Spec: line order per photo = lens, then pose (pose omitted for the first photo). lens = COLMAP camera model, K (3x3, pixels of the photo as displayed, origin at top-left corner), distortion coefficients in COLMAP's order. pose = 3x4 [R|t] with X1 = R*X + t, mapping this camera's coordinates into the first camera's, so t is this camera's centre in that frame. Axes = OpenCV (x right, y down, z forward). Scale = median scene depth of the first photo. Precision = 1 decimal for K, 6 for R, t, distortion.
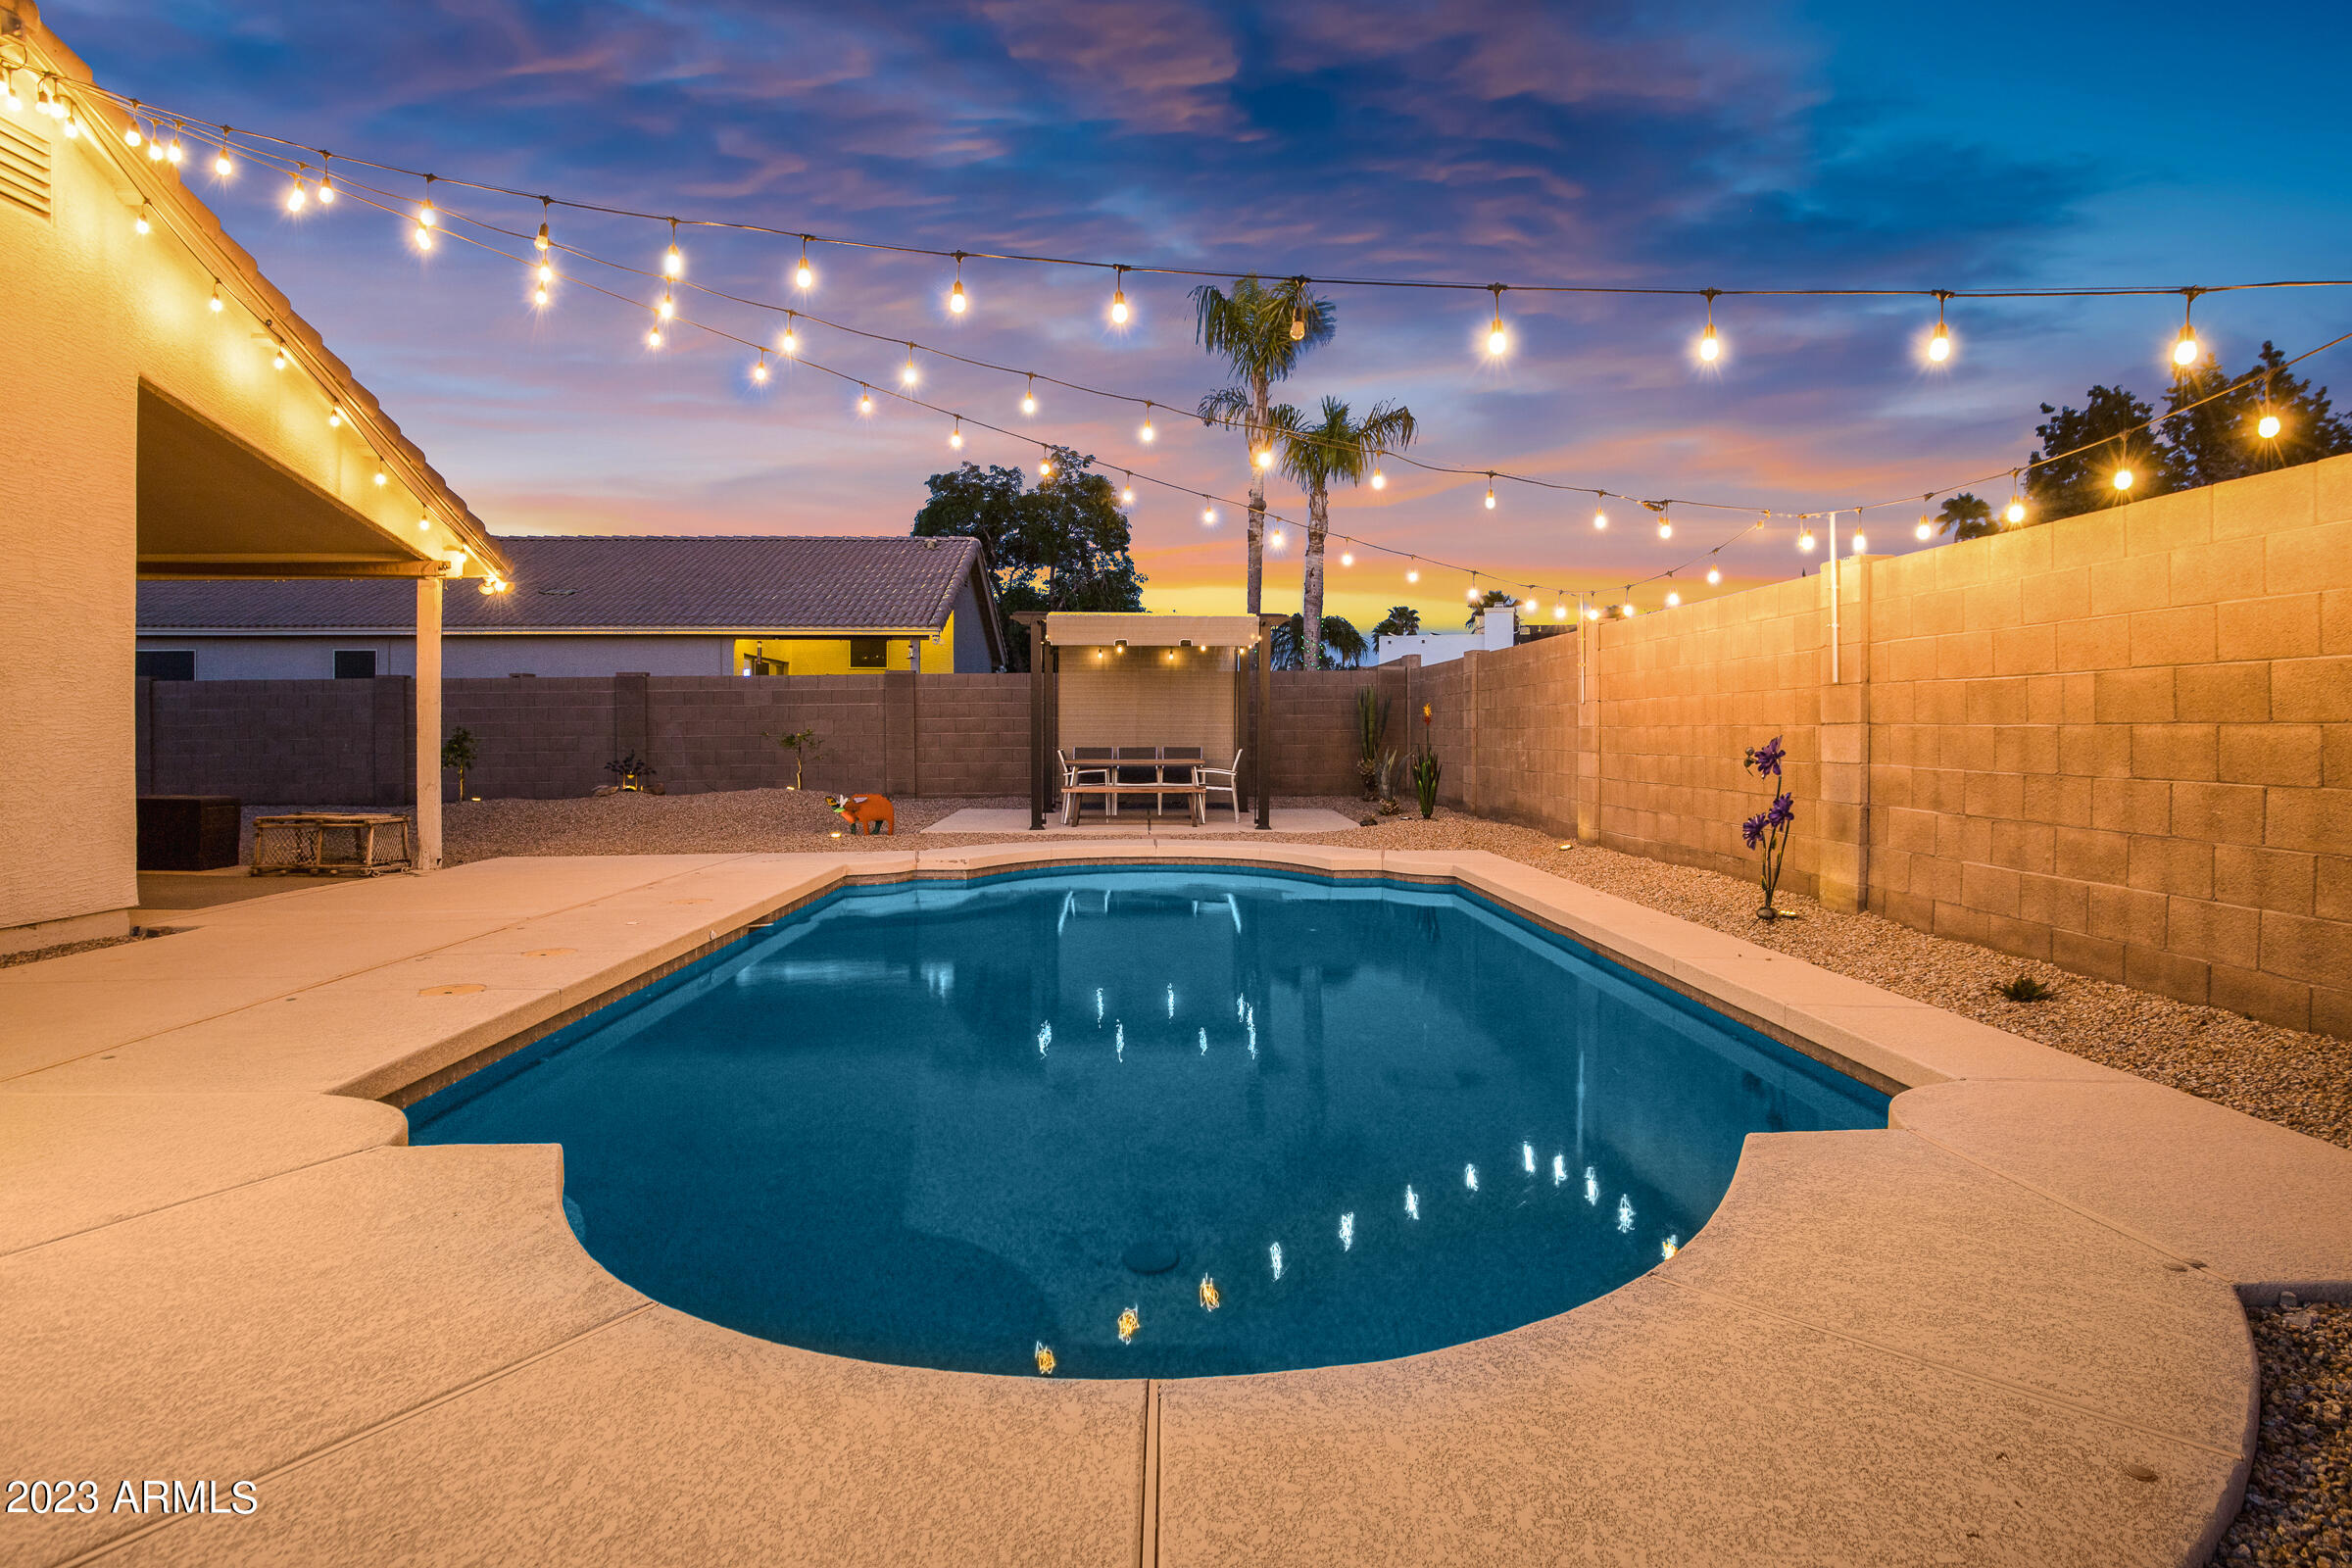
lens RADIAL K [[1245.4, 0, 1178.3], [0, 1245.4, 734.3], [0, 0, 1]] dist [-0.027819, 0.002216]
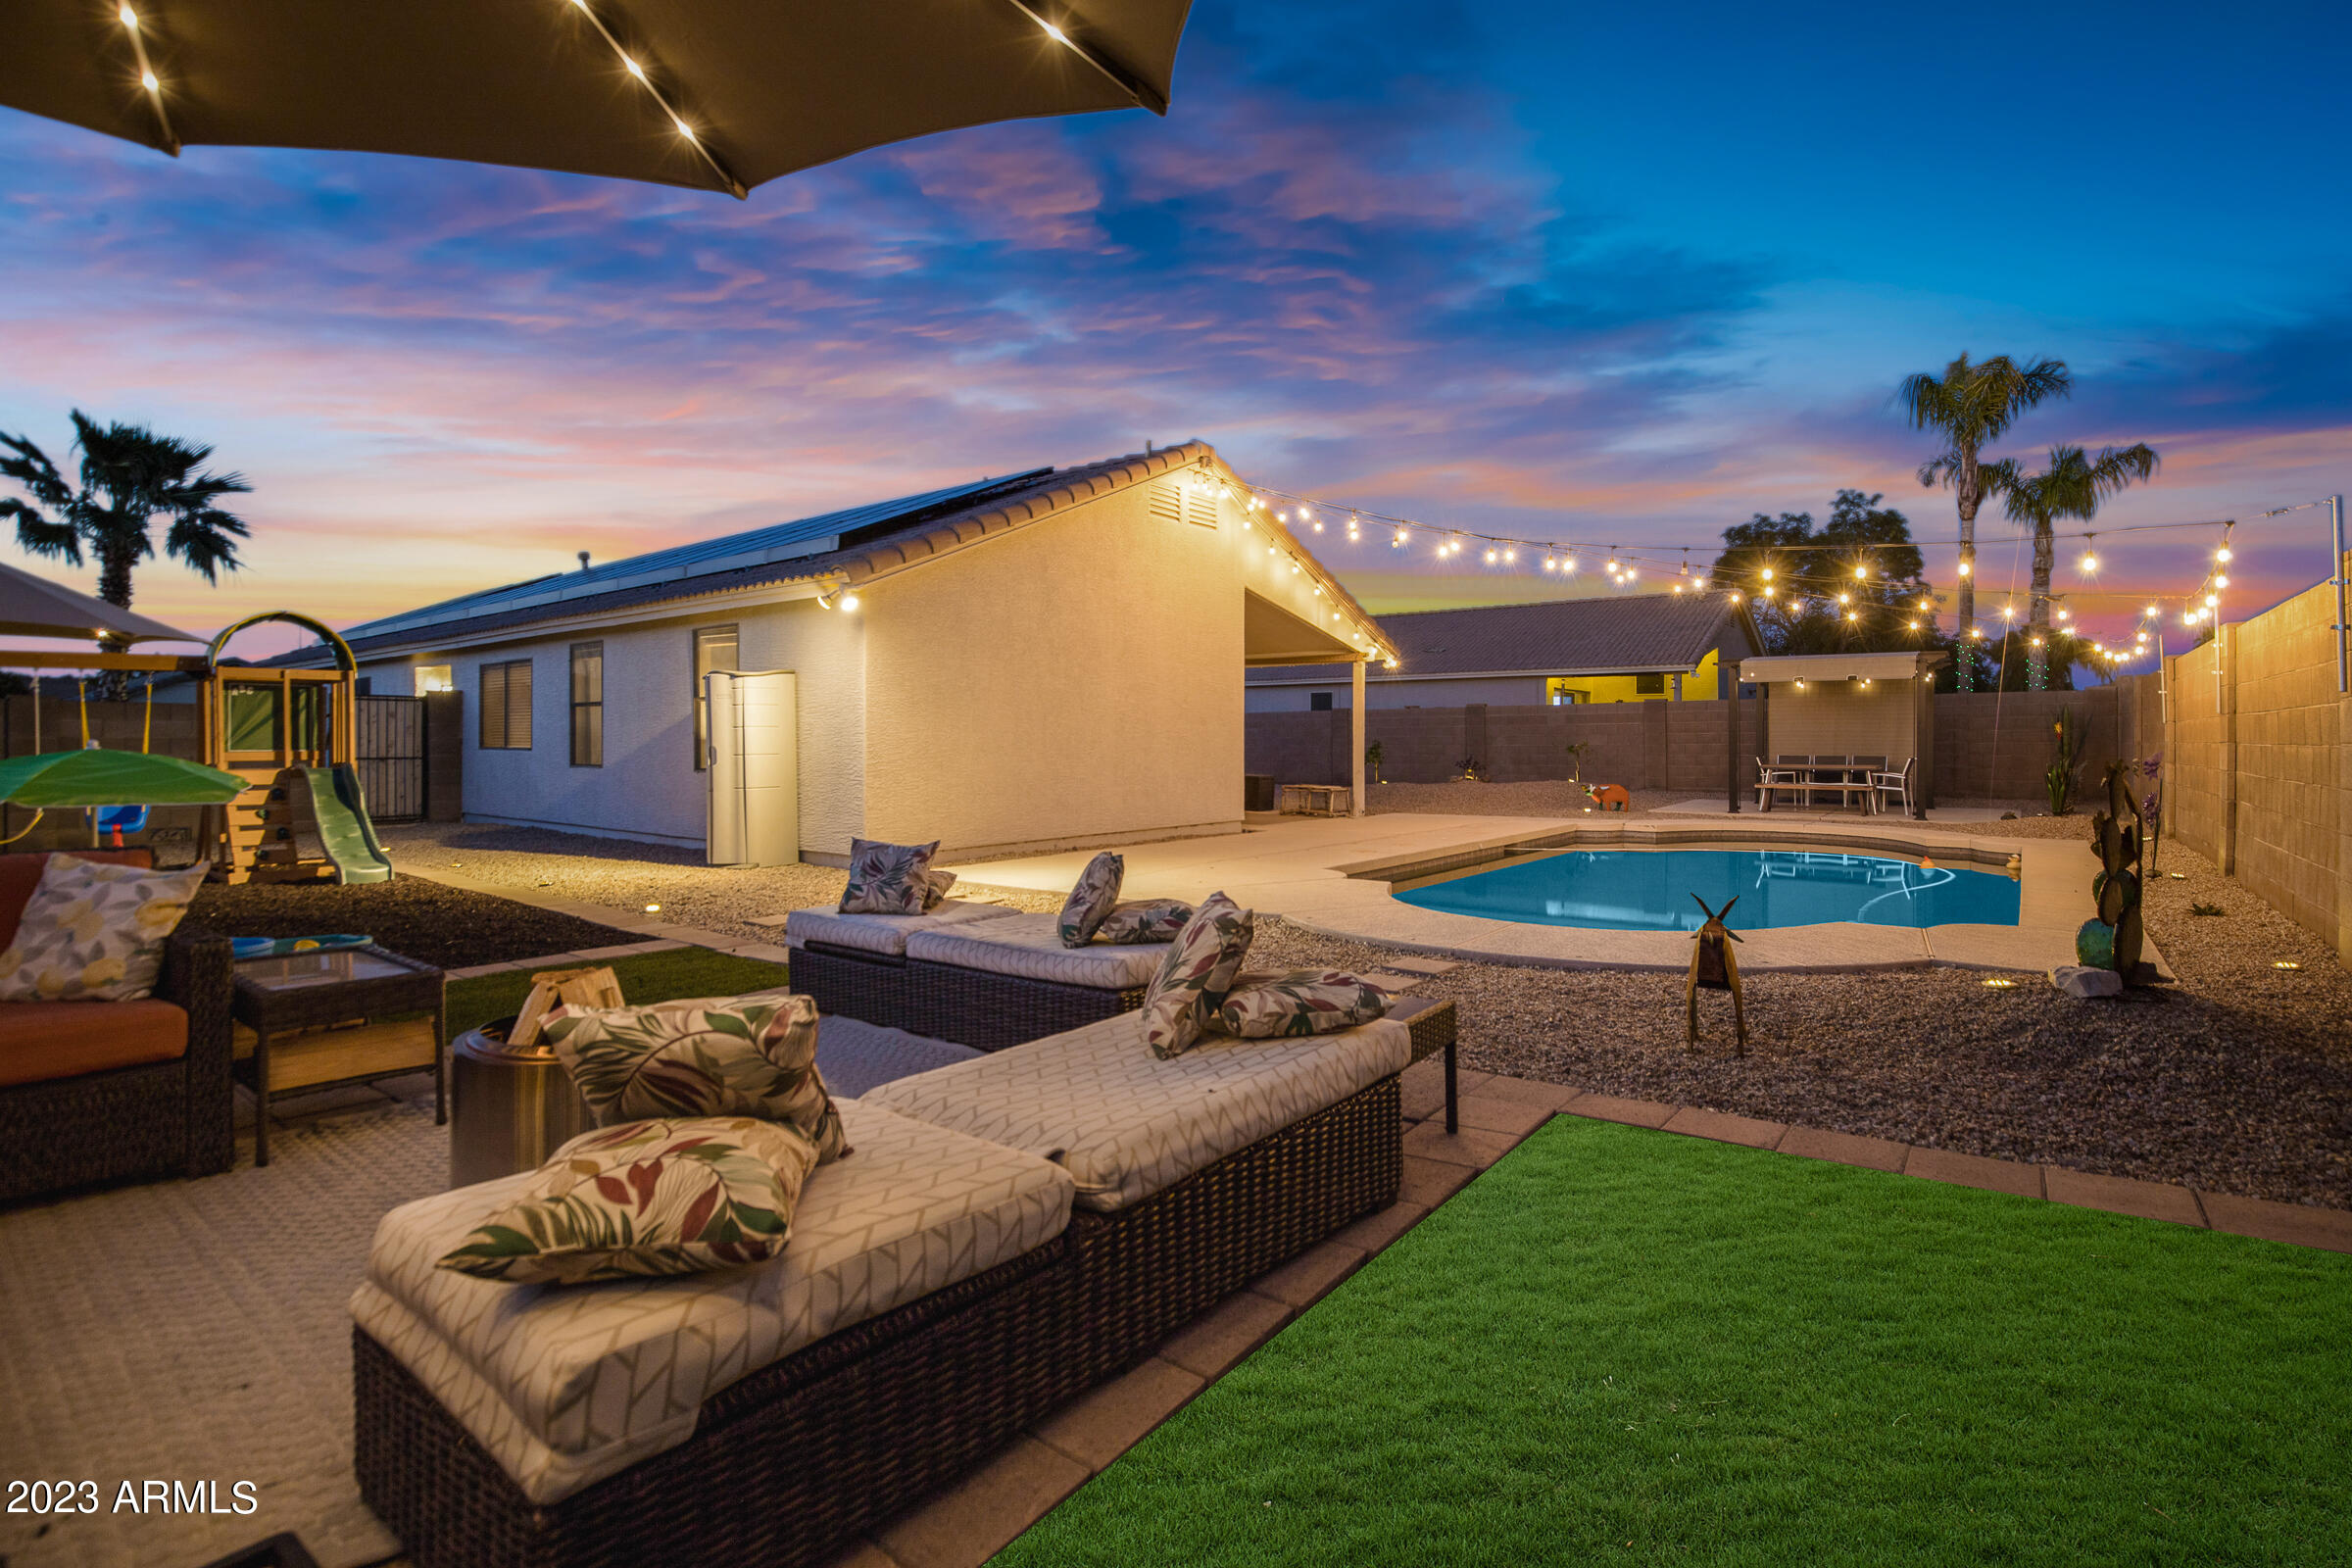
lens RADIAL K [[1194.6, 0, 1173.0], [0, 1194.6, 755.9], [0, 0, 1]] dist [-0.018757, -0.000444]
pose [[0.760840, 0.009774, -0.648866, 0.277954], [-0.001298, 0.999907, 0.013539, -0.005724], [0.648939, -0.009459, 0.760782, -0.441245]]
